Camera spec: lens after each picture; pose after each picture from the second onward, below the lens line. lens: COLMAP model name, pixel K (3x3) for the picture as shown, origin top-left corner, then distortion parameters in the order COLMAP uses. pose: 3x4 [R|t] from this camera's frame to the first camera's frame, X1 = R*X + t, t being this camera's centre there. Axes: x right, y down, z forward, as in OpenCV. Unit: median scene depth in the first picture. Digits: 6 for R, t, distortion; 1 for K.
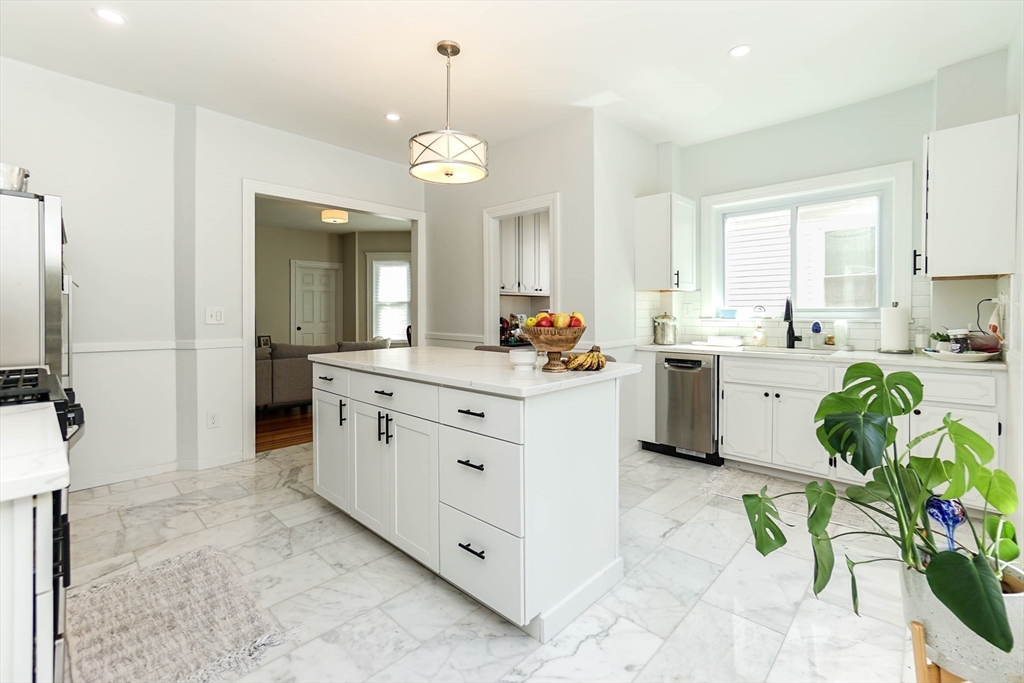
lens RADIAL K [[439.8, 0, 513.3], [0, 439.8, 314.0], [0, 0, 1]] dist [-0.000489, 0.000205]
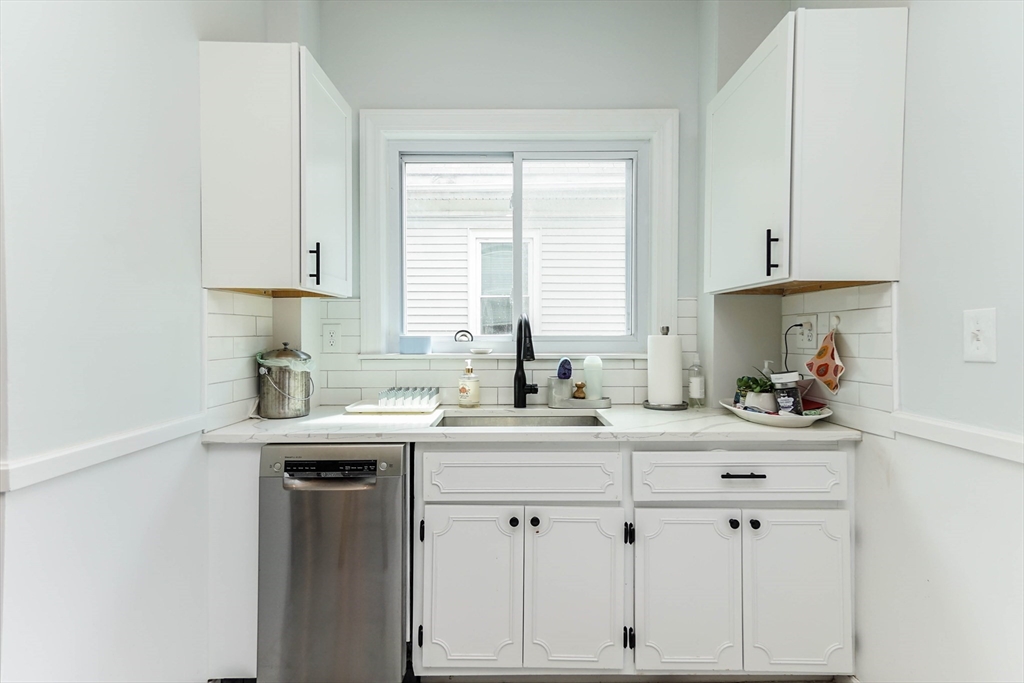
lens RADIAL K [[492.2, 0, 512.0], [0, 492.2, 341.5], [0, 0, 1]] dist [0.021900, 0.000066]
pose [[0.721190, -0.004842, 0.692721, 0.197693], [0.000033, 0.999976, 0.006954, -0.010032], [-0.692738, -0.004992, 0.721172, 0.577680]]
